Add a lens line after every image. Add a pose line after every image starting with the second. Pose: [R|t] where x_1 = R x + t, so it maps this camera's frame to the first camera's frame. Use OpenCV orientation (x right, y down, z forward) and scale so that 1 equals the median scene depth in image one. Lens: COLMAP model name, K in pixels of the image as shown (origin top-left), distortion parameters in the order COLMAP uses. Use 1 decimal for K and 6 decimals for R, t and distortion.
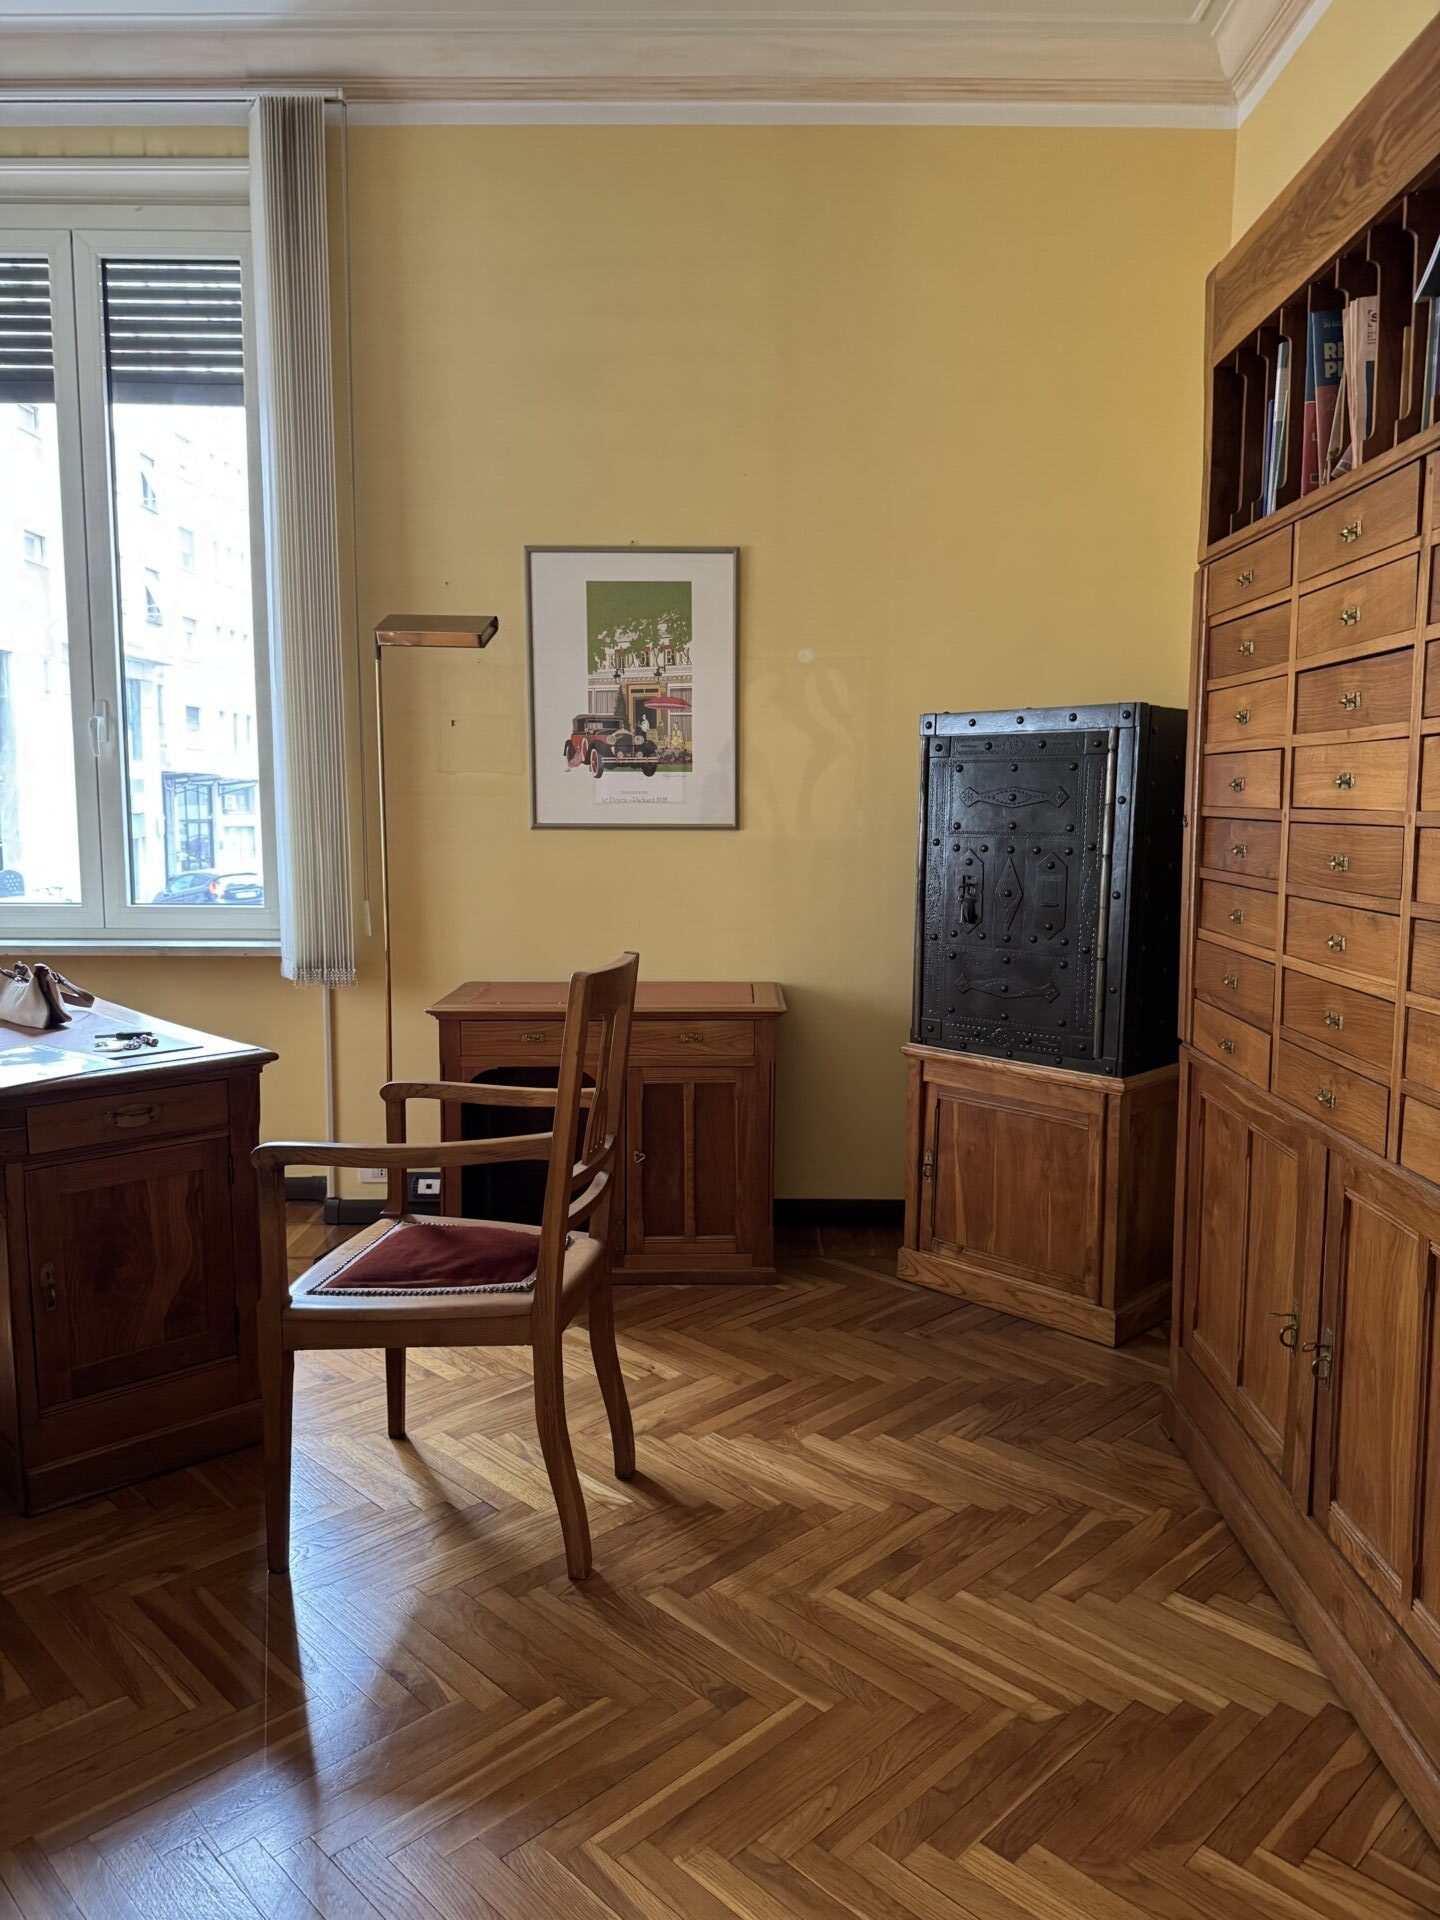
lens RADIAL K [[1342.0, 0, 715.8], [0, 1342.0, 955.4], [0, 0, 1]] dist [0.040965, -0.069772]
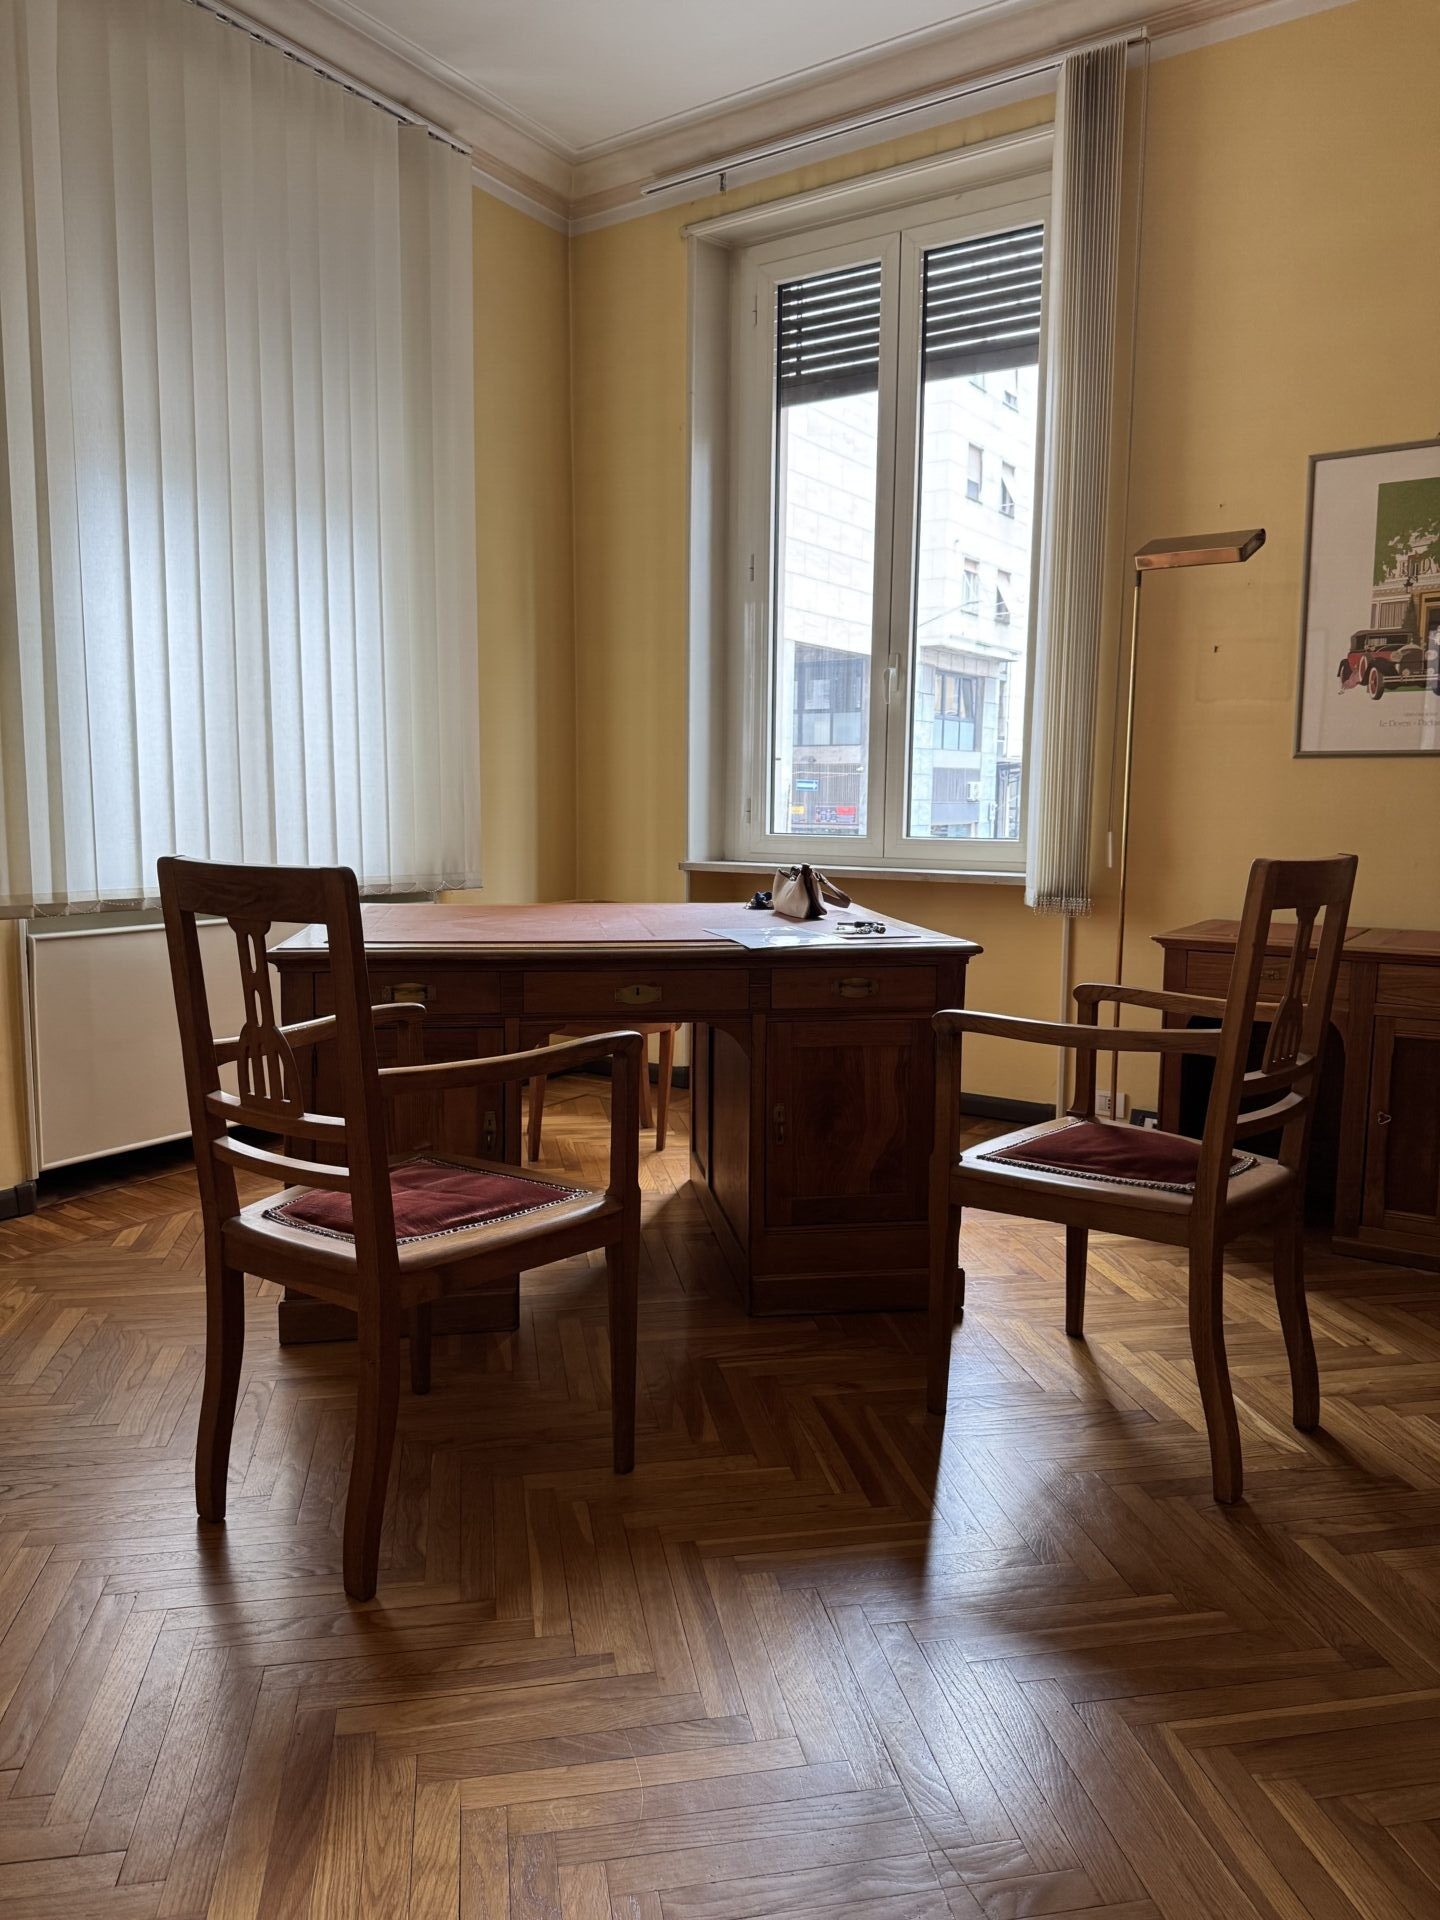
lens RADIAL K [[1342.0, 0, 708.9], [0, 1342.0, 968.6], [0, 0, 1]] dist [0.040965, -0.069772]
pose [[0.816237, 0.070389, -0.573413, 0.102506], [-0.069604, 0.997302, 0.023345, 0.075305], [0.573509, 0.020857, 0.818934, 0.002501]]
